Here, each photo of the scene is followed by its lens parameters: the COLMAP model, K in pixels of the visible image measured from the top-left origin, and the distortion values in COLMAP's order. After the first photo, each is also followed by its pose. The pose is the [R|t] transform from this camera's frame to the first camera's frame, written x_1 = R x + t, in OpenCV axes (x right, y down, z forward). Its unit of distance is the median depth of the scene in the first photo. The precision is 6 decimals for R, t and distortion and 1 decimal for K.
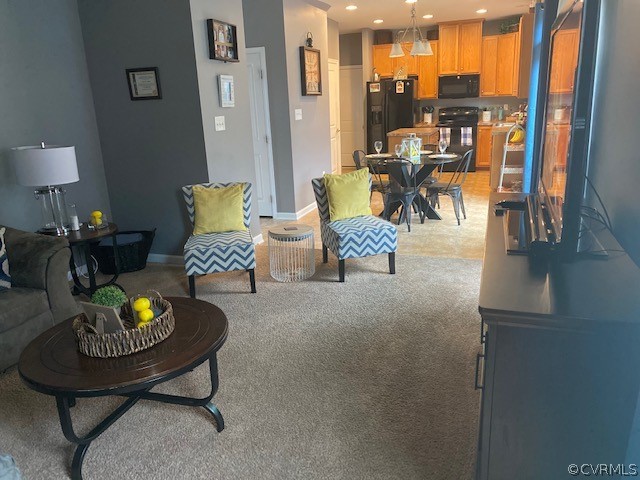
lens RADIAL K [[493.3, 0, 318.7], [0, 493.3, 242.4], [0, 0, 1]] dist [0.000949, -0.004787]
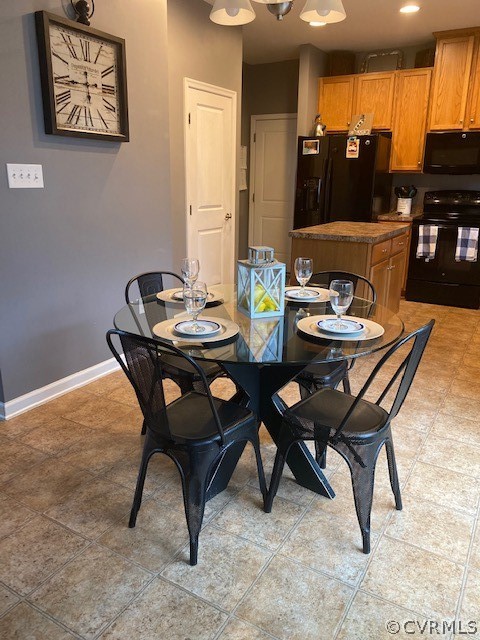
lens RADIAL K [[493.3, 0, 241.5], [0, 493.3, 317.3], [0, 0, 1]] dist [0.000949, -0.004787]
pose [[0.981179, 0.107491, -0.160418, 0.148321], [-0.107927, 0.994141, 0.006018, -0.108823], [0.160125, 0.011408, 0.987031, 0.415107]]
